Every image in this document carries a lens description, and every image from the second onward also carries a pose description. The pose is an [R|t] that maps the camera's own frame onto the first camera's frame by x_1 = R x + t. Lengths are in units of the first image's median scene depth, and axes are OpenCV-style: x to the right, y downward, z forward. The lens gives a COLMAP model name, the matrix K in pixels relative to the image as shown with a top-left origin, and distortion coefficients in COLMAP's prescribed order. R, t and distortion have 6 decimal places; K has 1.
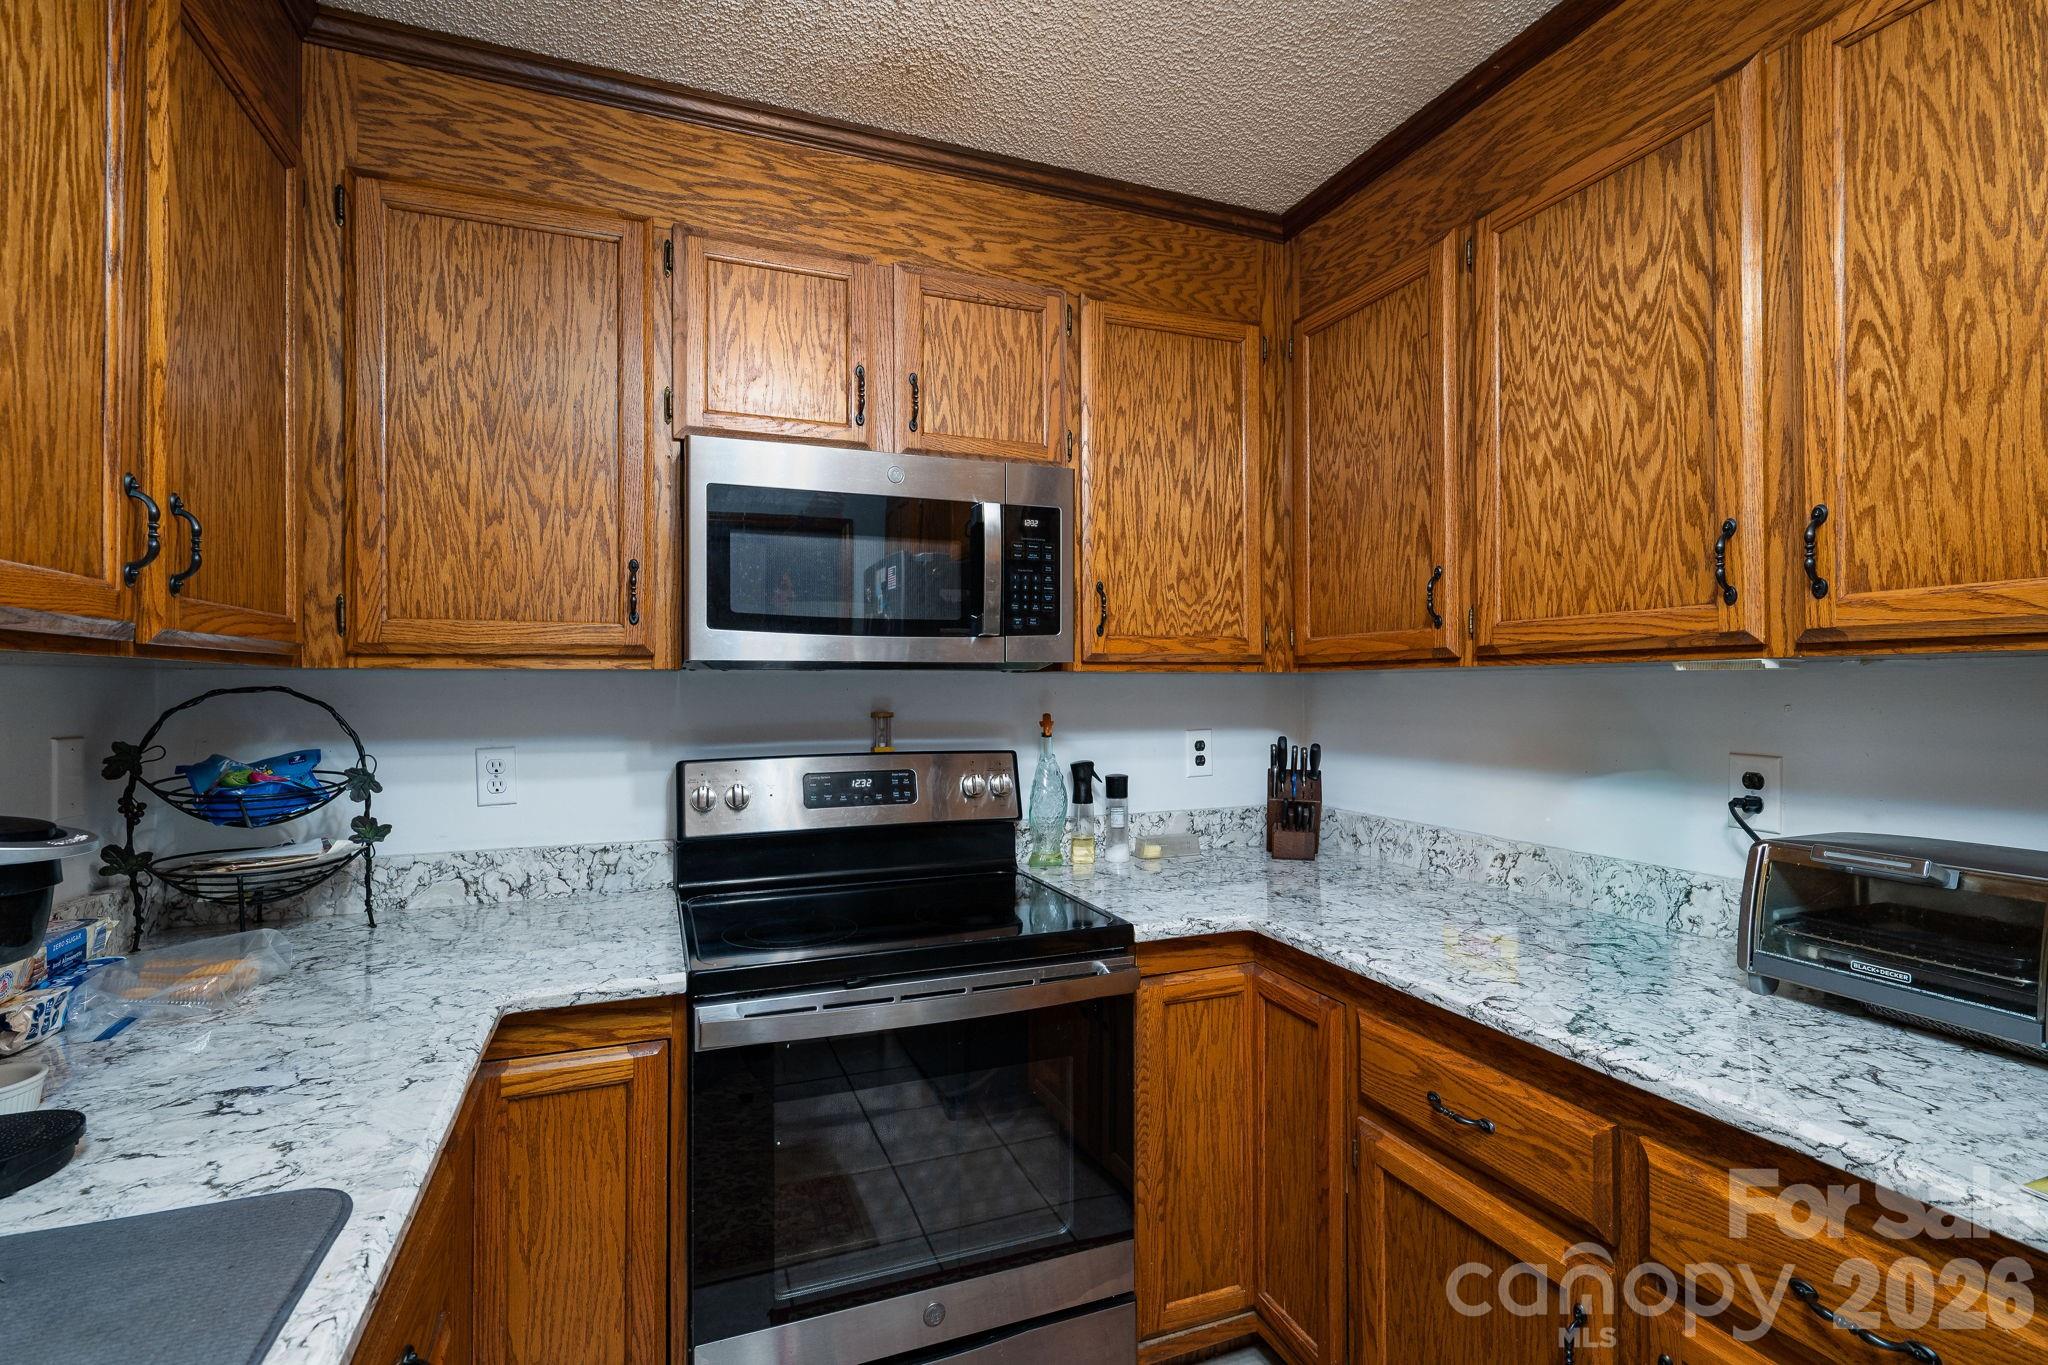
lens RADIAL K [[913.2, 0, 1026.2], [0, 913.2, 684.7], [0, 0, 1]] dist [0.000132, -0.000183]
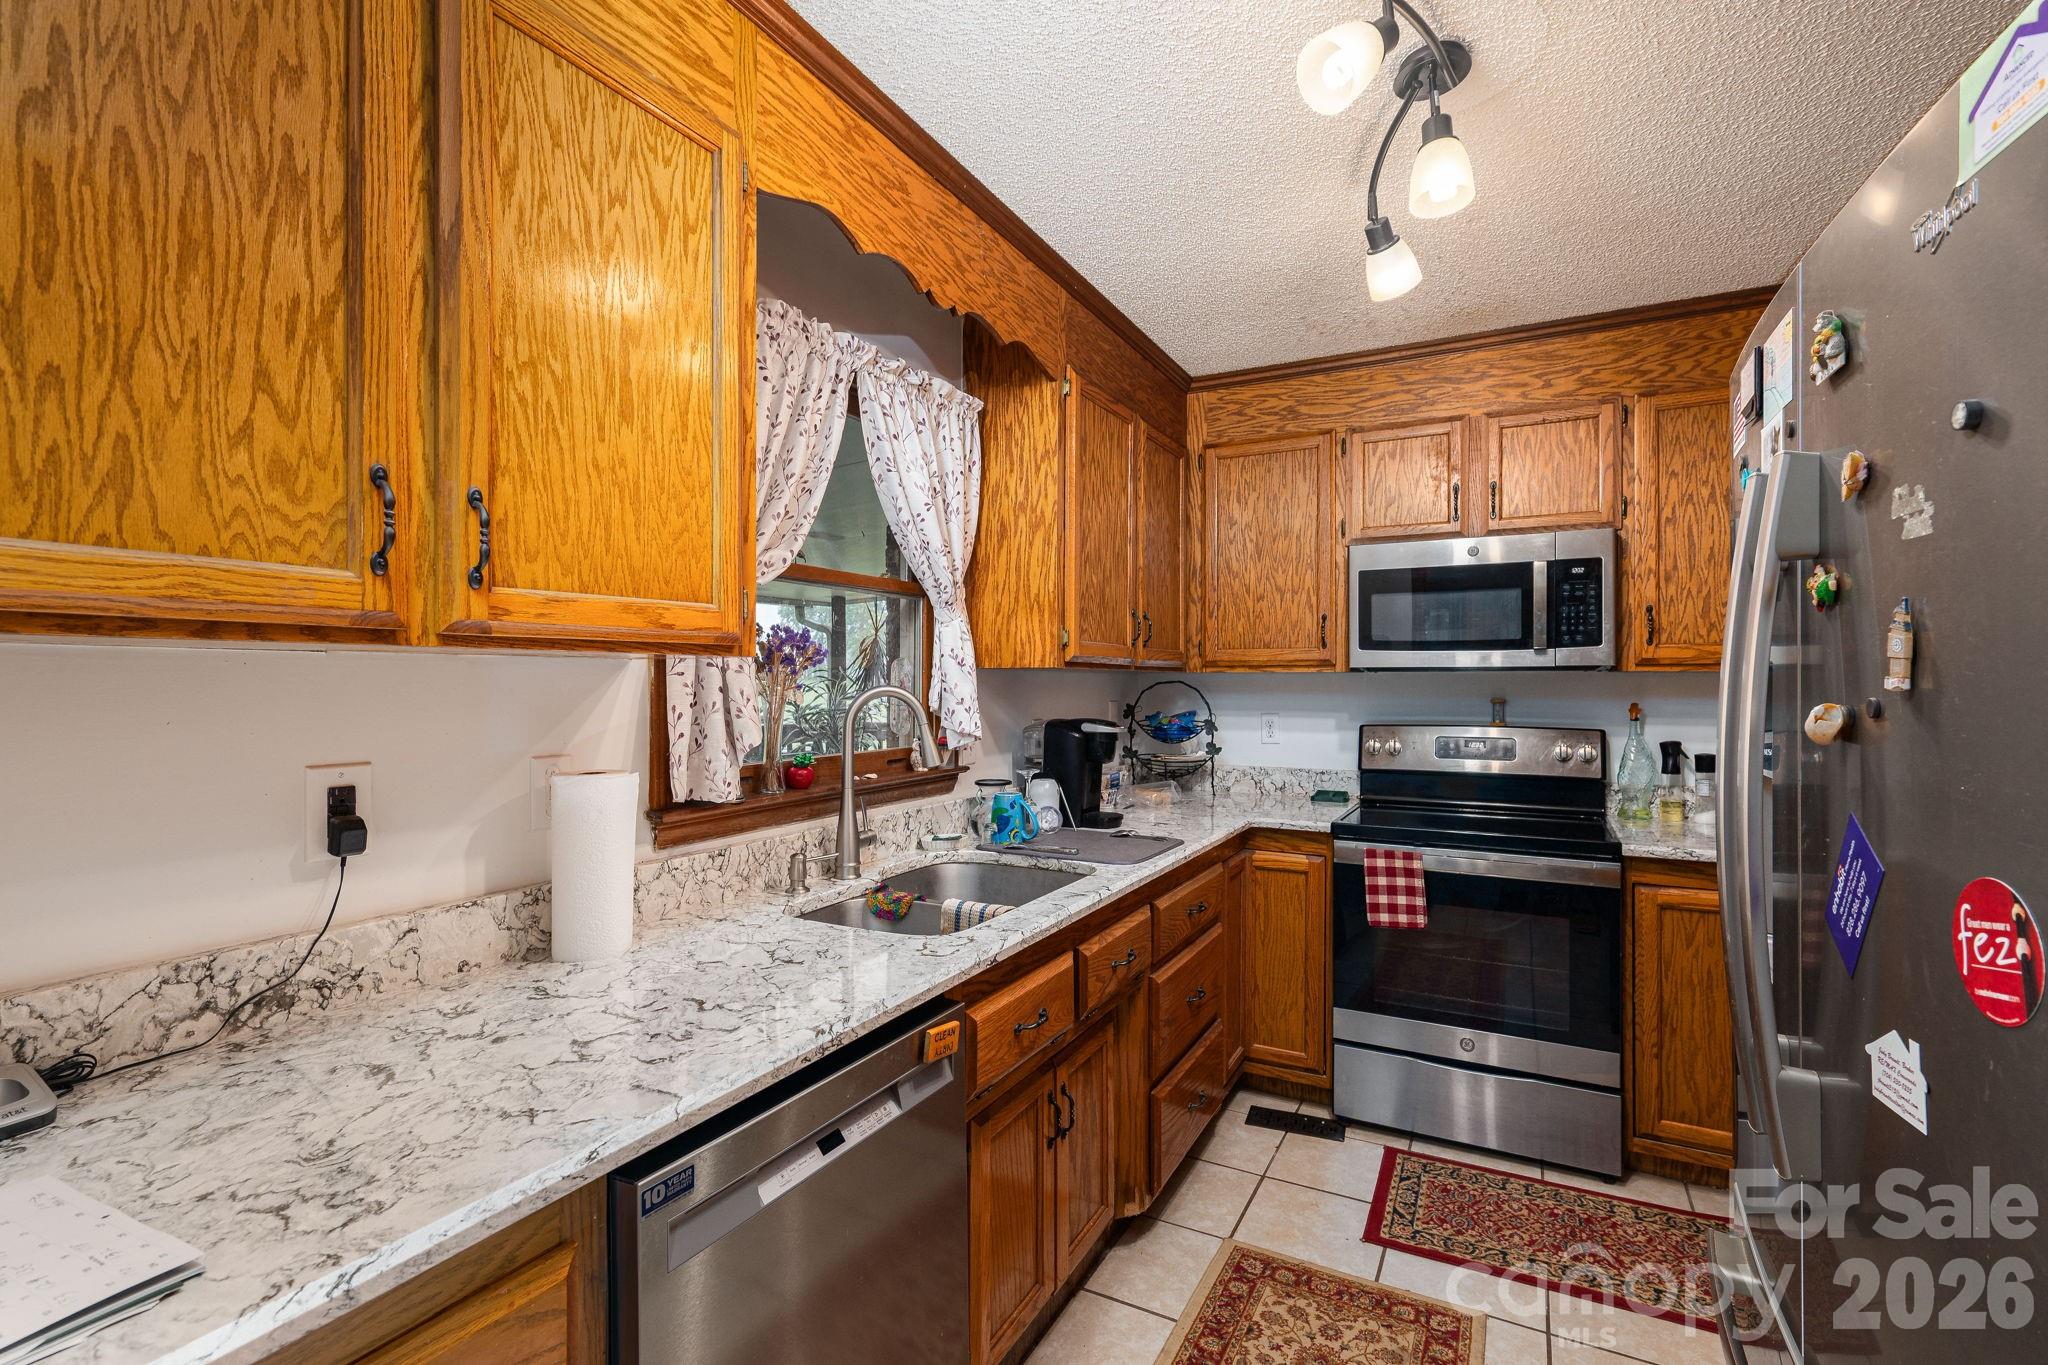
lens RADIAL K [[932.9, 0, 1028.5], [0, 932.9, 686.6], [0, 0, 1]] dist [-0.000218, 0.009970]
pose [[0.640622, 0.008005, -0.767815, 0.631181], [-0.000685, 0.999951, 0.009854, -0.005667], [0.767856, -0.005787, 0.640596, -0.674373]]
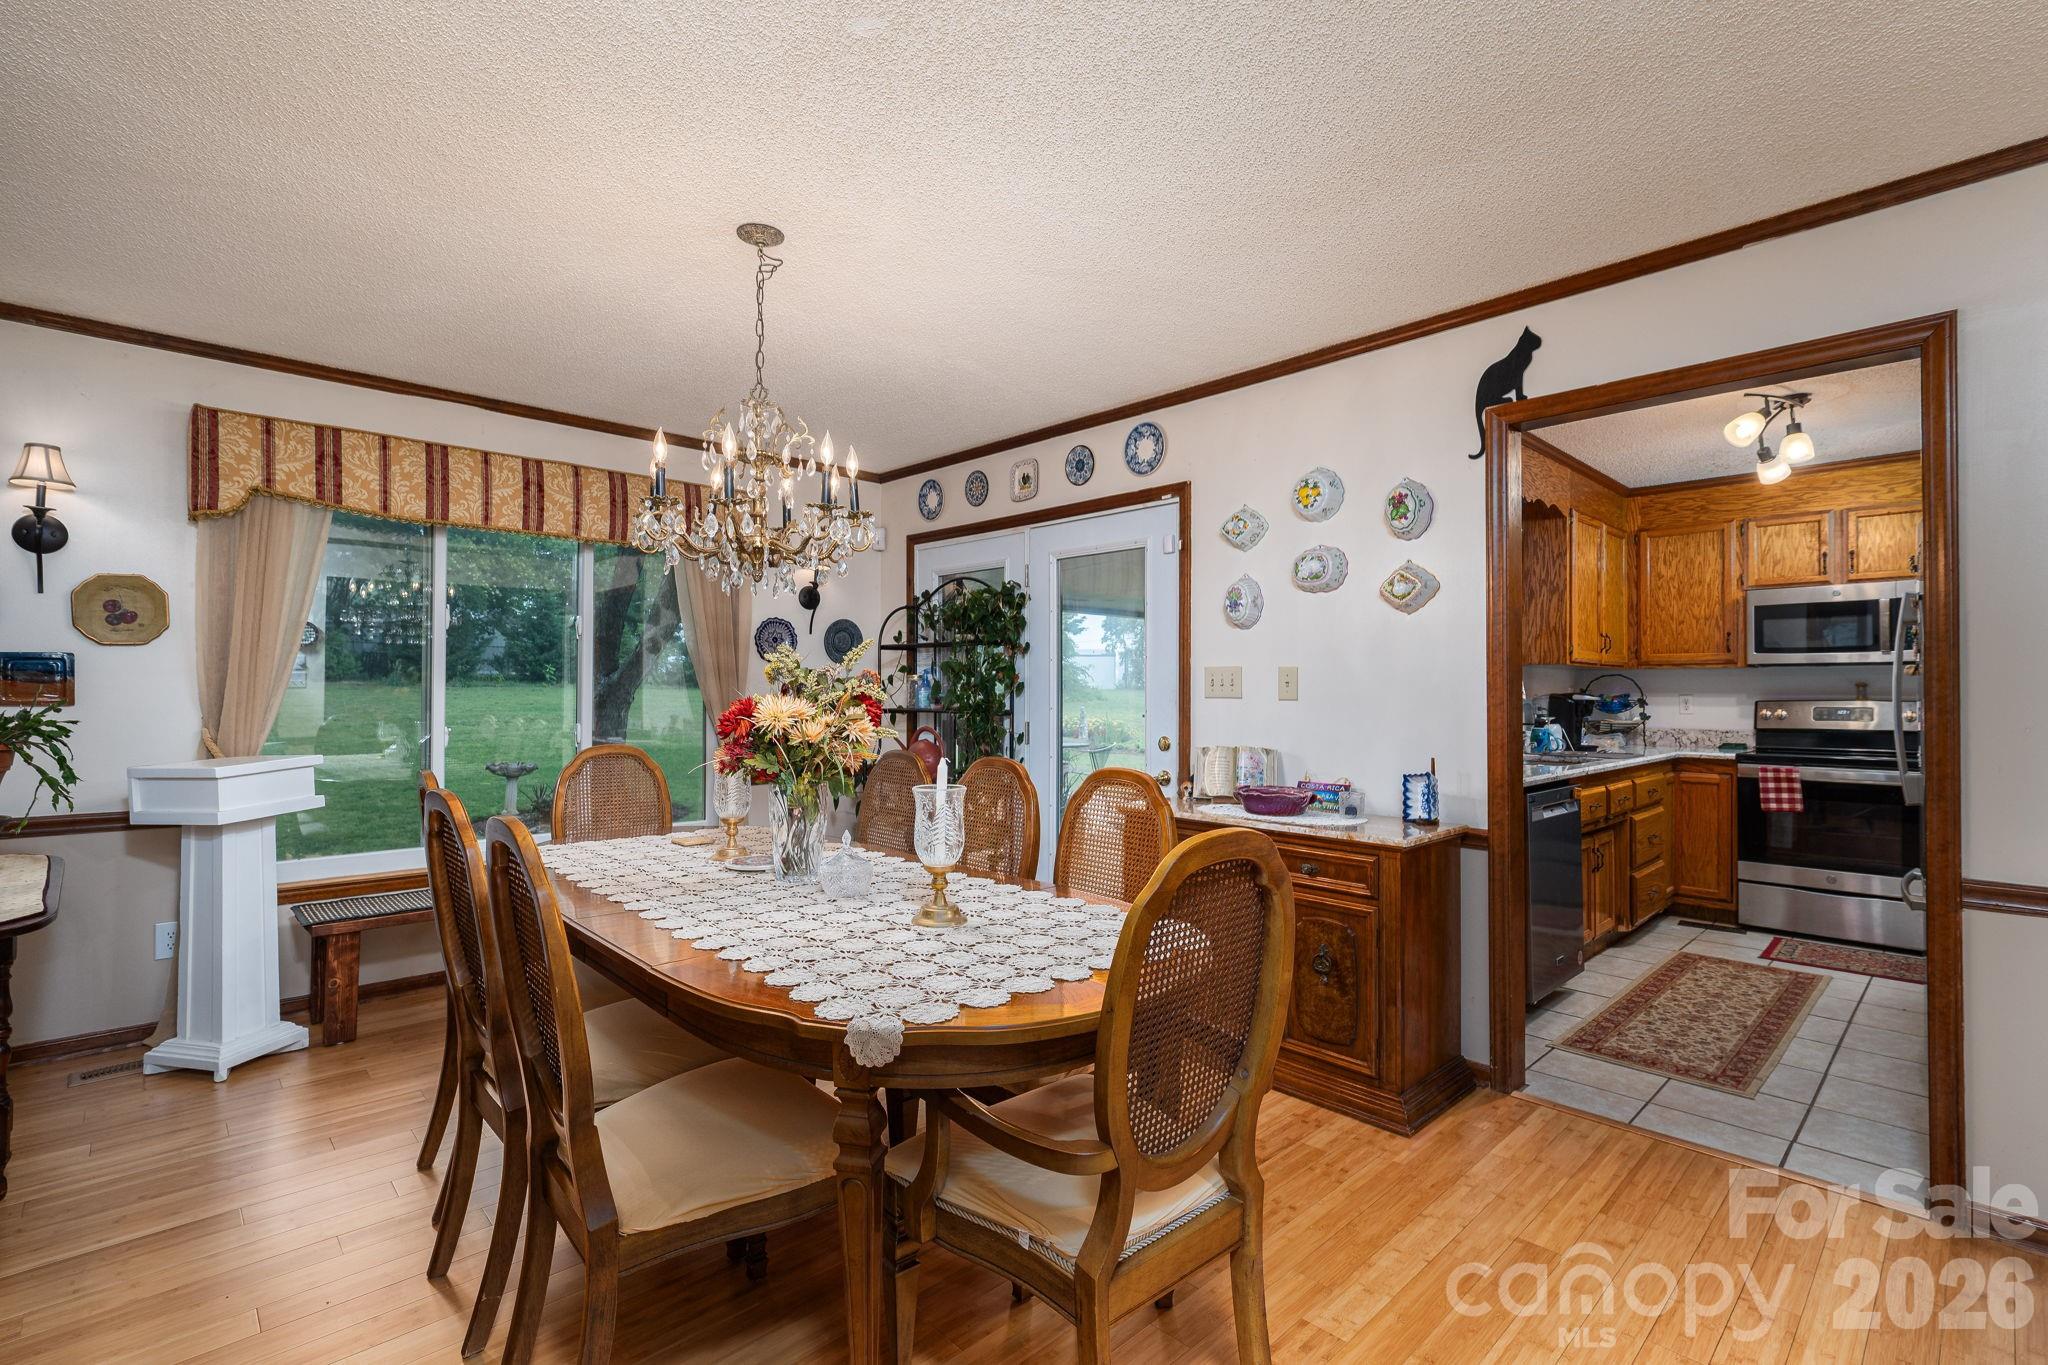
lens RADIAL K [[932.9, 0, 1028.5], [0, 932.9, 686.6], [0, 0, 1]] dist [-0.000218, 0.009970]
pose [[0.367573, -0.002241, -0.929992, 1.575513], [0.001549, 0.999997, -0.001797, 0.048898], [0.929993, -0.000780, 0.367575, -2.269361]]
